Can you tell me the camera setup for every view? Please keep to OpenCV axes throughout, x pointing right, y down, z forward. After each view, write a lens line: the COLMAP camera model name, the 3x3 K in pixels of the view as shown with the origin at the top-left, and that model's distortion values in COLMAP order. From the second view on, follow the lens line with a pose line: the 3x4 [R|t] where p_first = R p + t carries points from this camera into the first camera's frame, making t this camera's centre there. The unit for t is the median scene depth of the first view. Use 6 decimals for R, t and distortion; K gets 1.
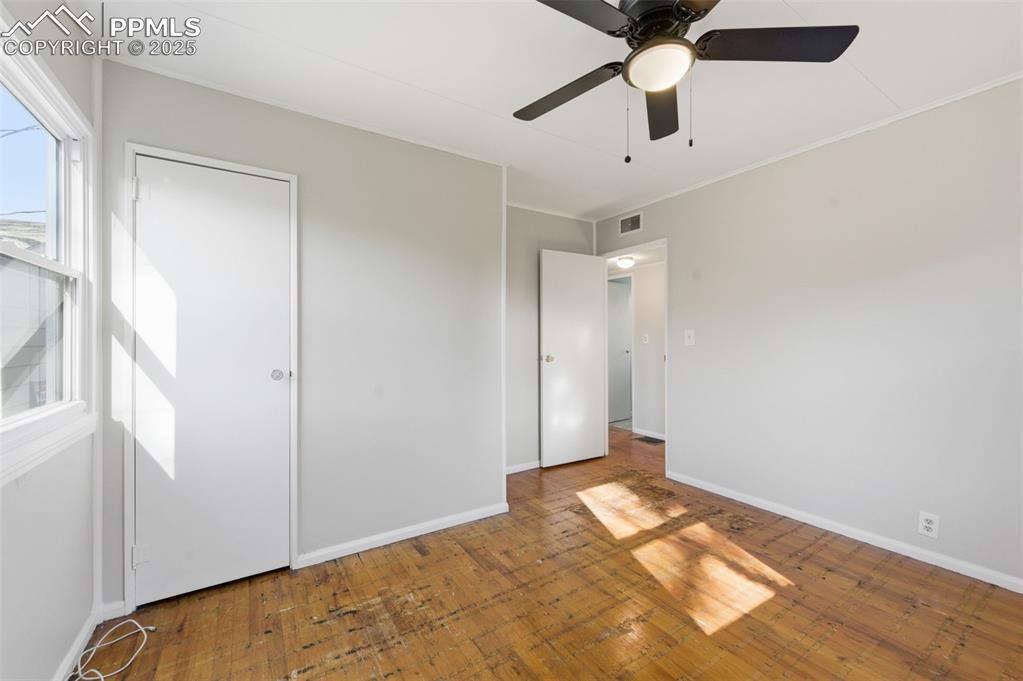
lens RADIAL K [[403.6, 0, 513.5], [0, 403.6, 337.9], [0, 0, 1]] dist [0.001234, -0.000127]
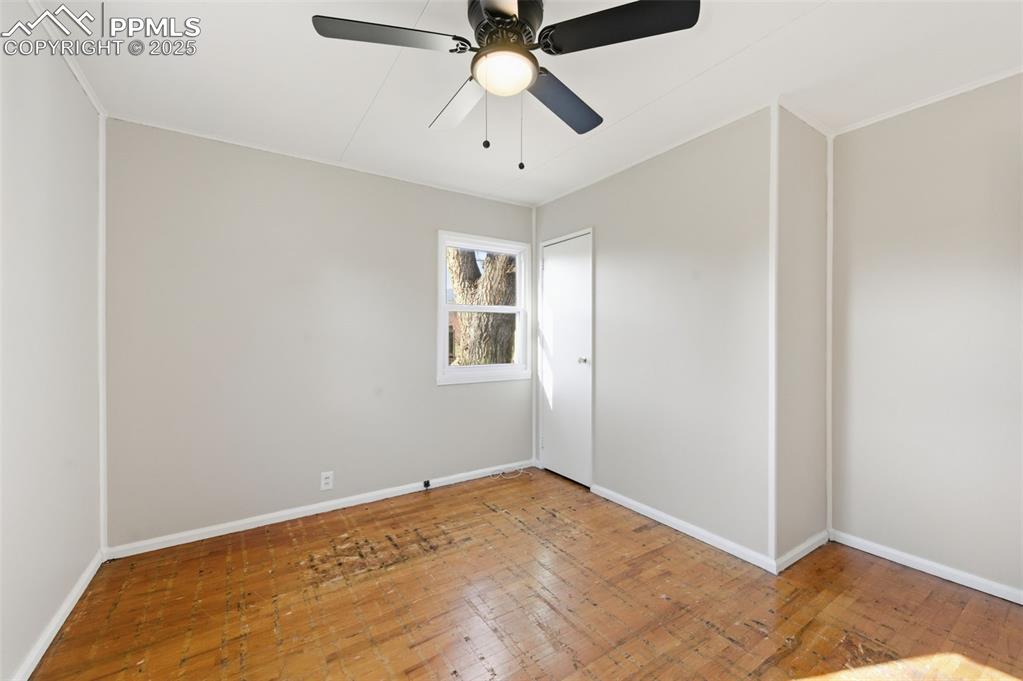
lens RADIAL K [[403.6, 0, 513.5], [0, 403.6, 337.9], [0, 0, 1]] dist [0.001234, -0.000127]
pose [[0.017720, 0.003426, -0.999837, 0.954254], [0.003977, 0.999986, 0.003497, -0.002734], [0.999835, -0.004039, 0.017706, 0.692883]]
